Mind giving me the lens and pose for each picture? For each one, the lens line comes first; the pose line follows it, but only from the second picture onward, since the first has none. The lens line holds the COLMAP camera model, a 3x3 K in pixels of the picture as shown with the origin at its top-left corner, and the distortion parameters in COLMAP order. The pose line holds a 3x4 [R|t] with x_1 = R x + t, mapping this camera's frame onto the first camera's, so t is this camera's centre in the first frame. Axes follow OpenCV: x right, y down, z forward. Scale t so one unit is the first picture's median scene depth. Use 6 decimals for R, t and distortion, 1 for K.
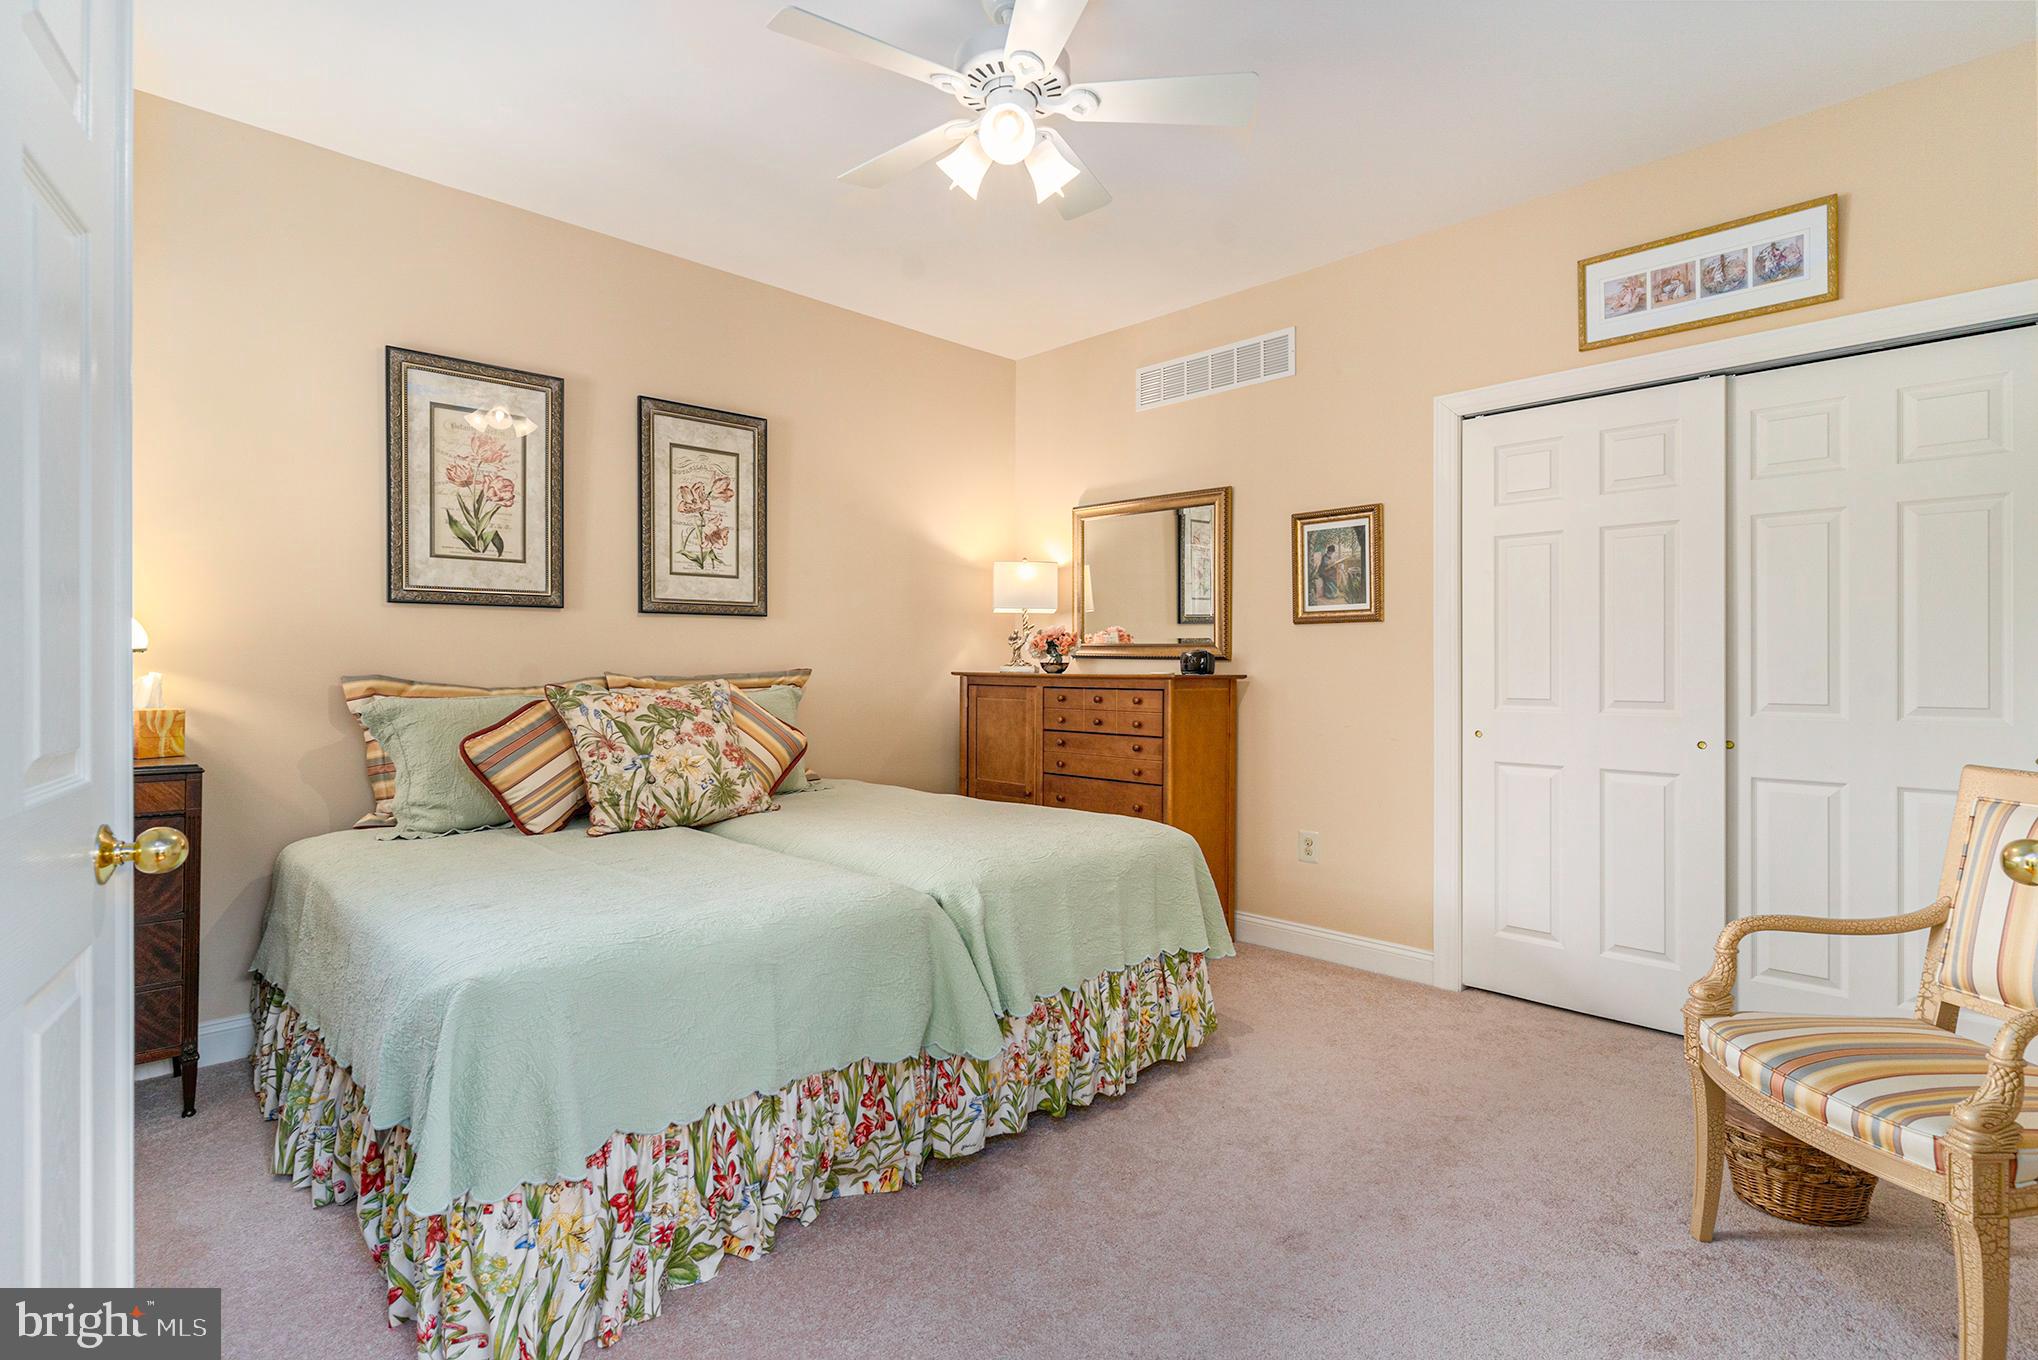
lens RADIAL K [[983.4, 0, 1028.0], [0, 983.4, 688.0], [0, 0, 1]] dist [0.001836, 0.000210]
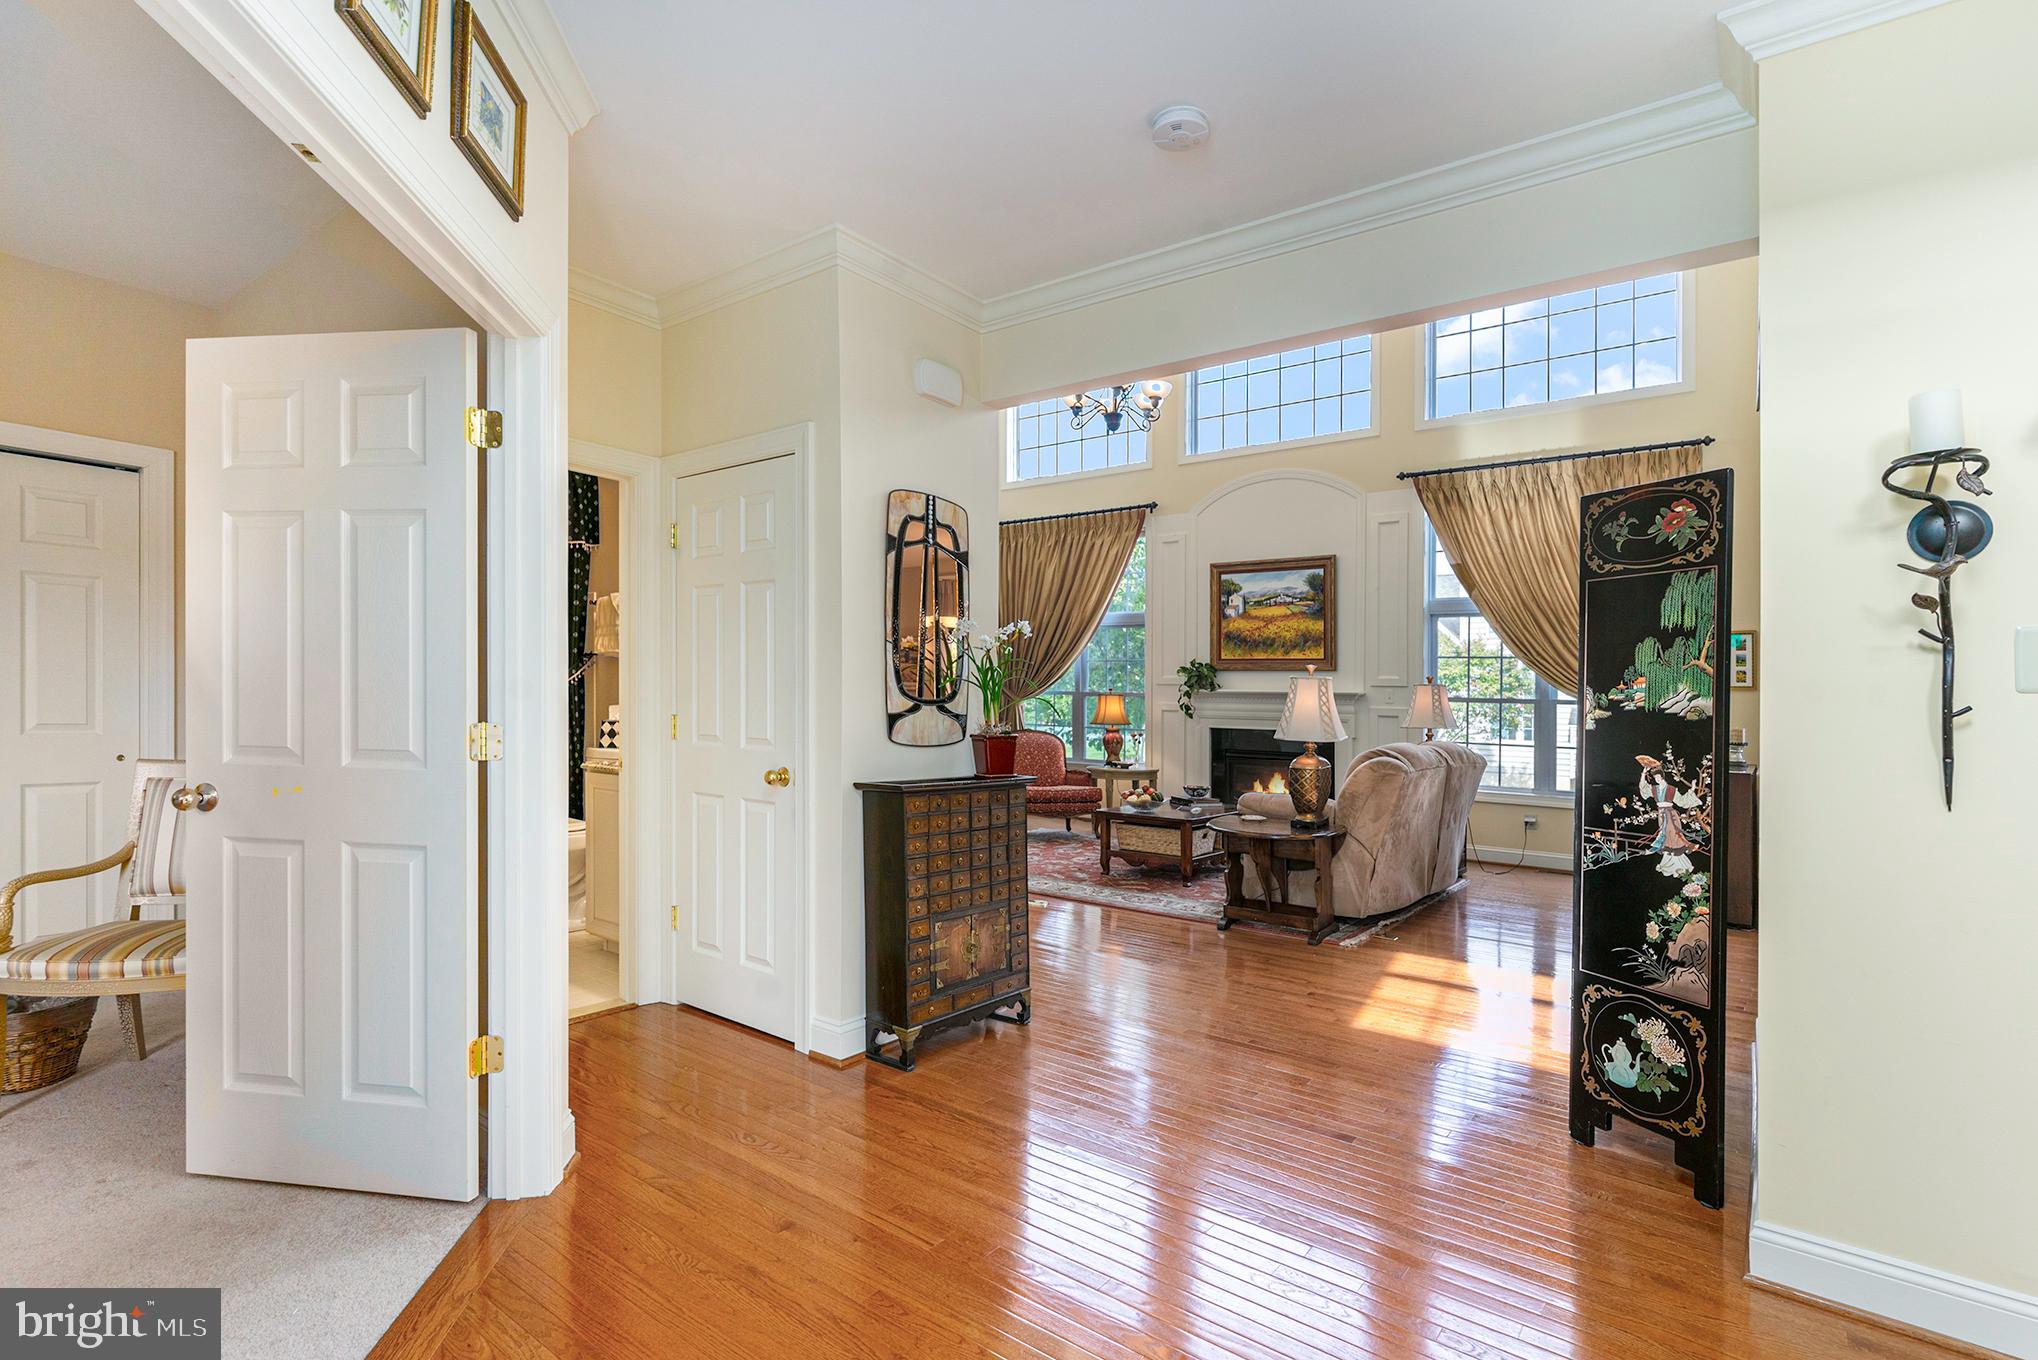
lens RADIAL K [[983.4, 0, 1028.0], [0, 983.4, 688.0], [0, 0, 1]] dist [0.001836, 0.000210]
pose [[-0.127857, 0.002210, 0.991790, -0.820198], [0.005500, 0.999984, -0.001519, -0.027309], [-0.991777, 0.005261, -0.127868, -0.240332]]
